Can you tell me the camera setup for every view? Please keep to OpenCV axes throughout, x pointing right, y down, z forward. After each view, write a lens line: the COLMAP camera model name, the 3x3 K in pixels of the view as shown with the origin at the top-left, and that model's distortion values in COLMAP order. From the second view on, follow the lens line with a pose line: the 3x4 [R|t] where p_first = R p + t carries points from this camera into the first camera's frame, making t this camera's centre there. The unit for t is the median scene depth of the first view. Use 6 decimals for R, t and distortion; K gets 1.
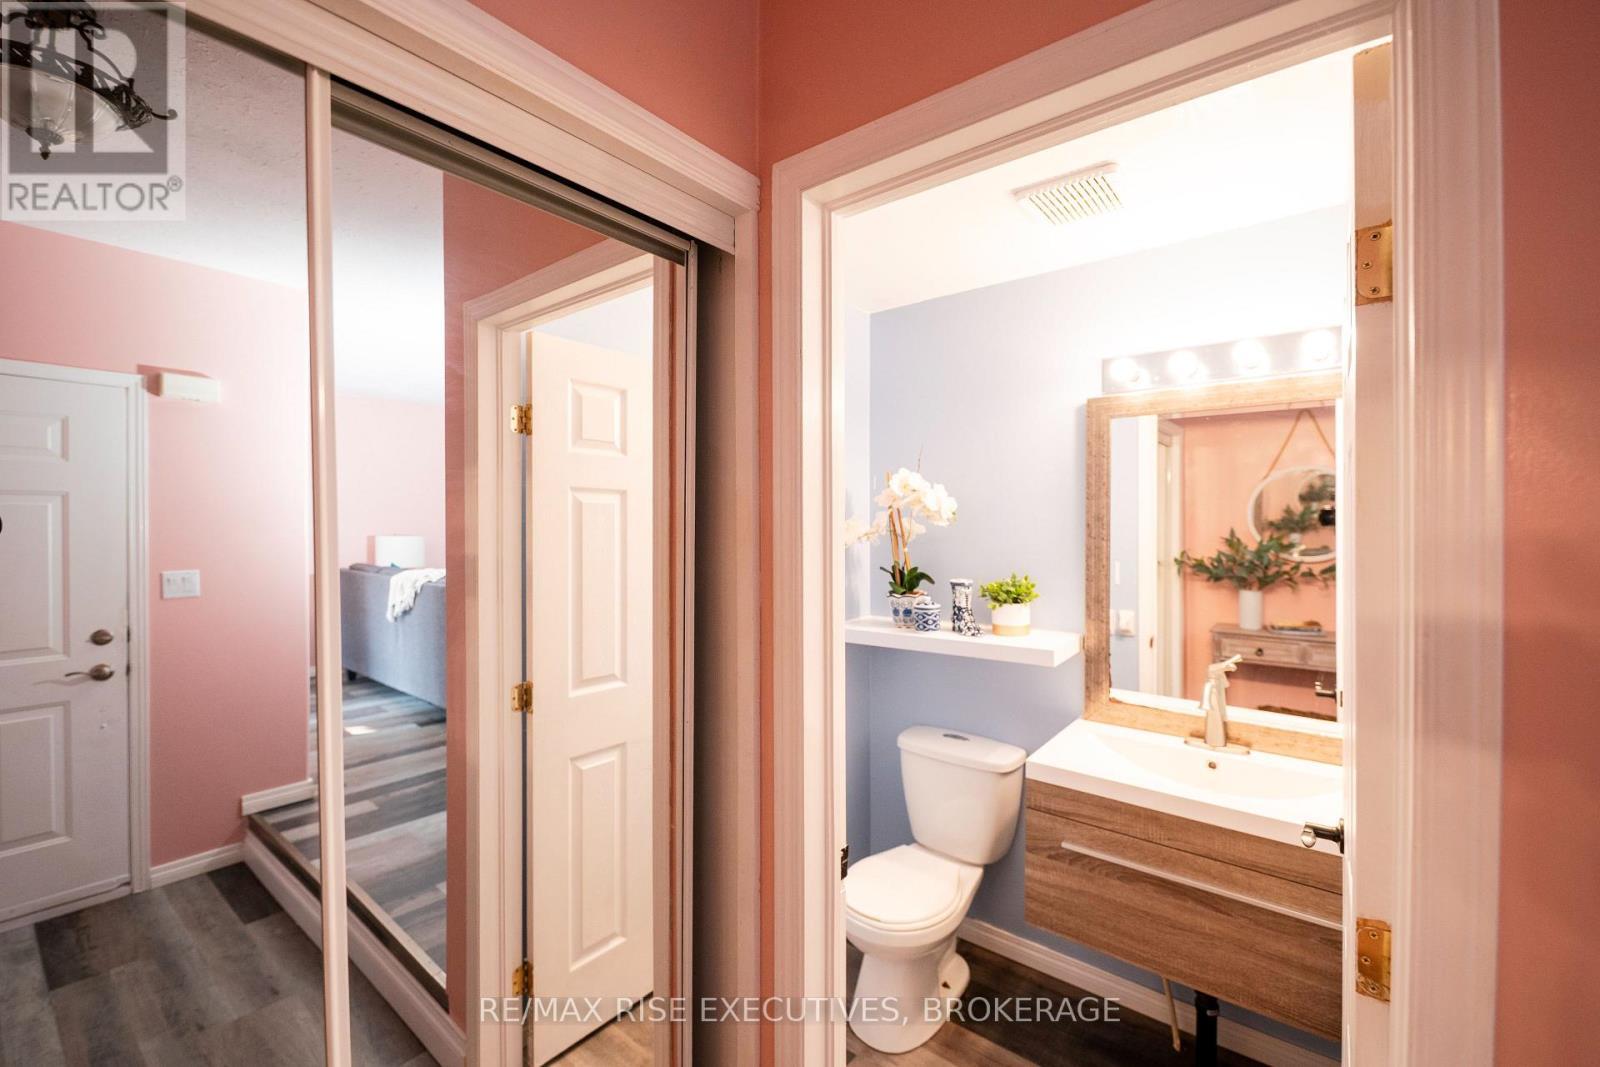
lens RADIAL K [[667.6, 0, 805.1], [0, 667.6, 509.6], [0, 0, 1]] dist [0.001241, 0.000087]
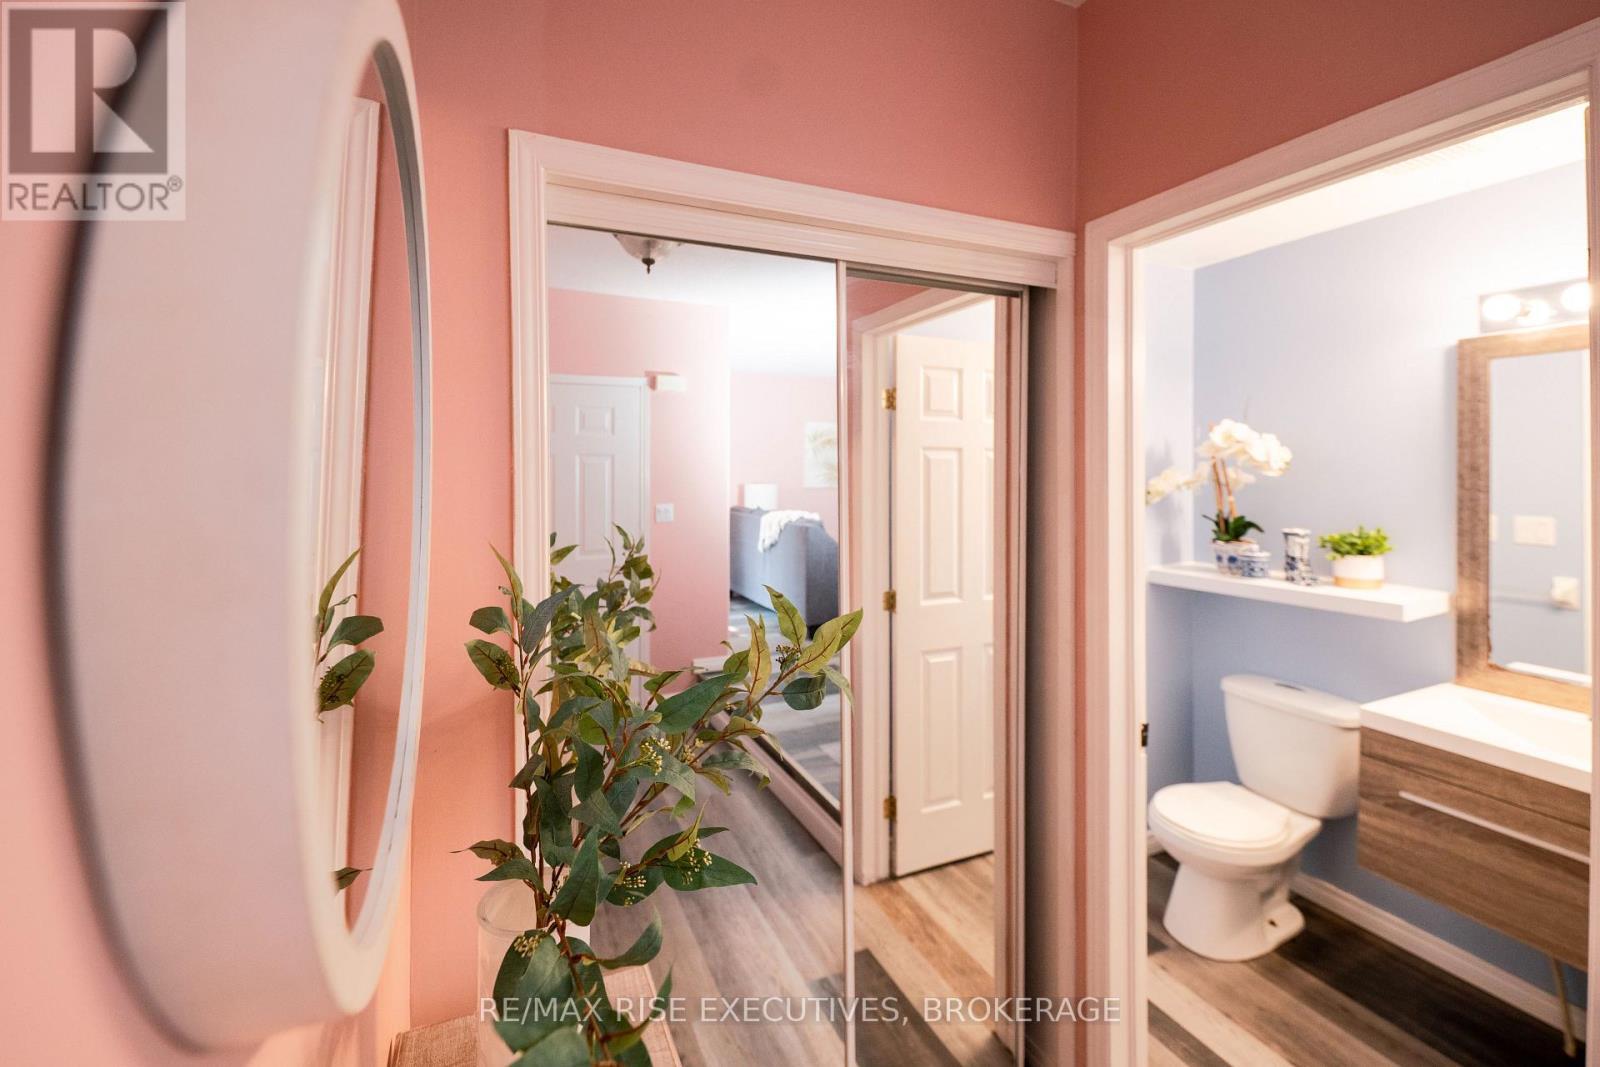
lens RADIAL K [[685.1, 0, 799.3], [0, 685.1, 480.6], [0, 0, 1]] dist [0.025435, -0.014261]
pose [[0.898610, 0.005192, -0.438718, 0.022247], [0.012281, 0.999241, 0.036980, -0.016666], [0.438577, -0.038618, 0.897864, -0.269115]]
